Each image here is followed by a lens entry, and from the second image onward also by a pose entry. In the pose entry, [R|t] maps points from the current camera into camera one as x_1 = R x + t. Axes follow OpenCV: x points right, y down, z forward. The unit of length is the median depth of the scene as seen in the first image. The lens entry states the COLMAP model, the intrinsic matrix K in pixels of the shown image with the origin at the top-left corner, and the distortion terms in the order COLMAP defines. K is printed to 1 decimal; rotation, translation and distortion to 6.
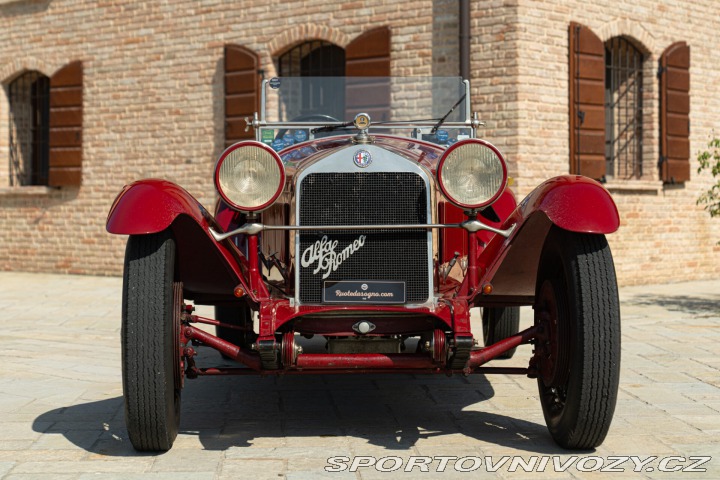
lens RADIAL K [[1733.6, 0, 357.7], [0, 1733.6, 238.1], [0, 0, 1]] dist [-0.007226, 0.000000]
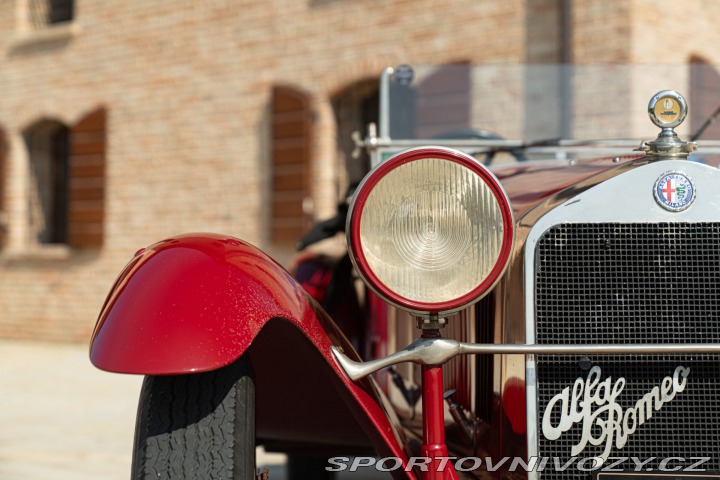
lens RADIAL K [[1514.5, 0, 351.0], [0, 1514.5, 221.7], [0, 0, 1]] dist [0.158427, 0.000000]
pose [[0.999969, 0.004078, -0.006803, -0.077464], [-0.004391, 0.998900, -0.046686, -0.019652], [0.006605, 0.046715, 0.998886, 0.609443]]
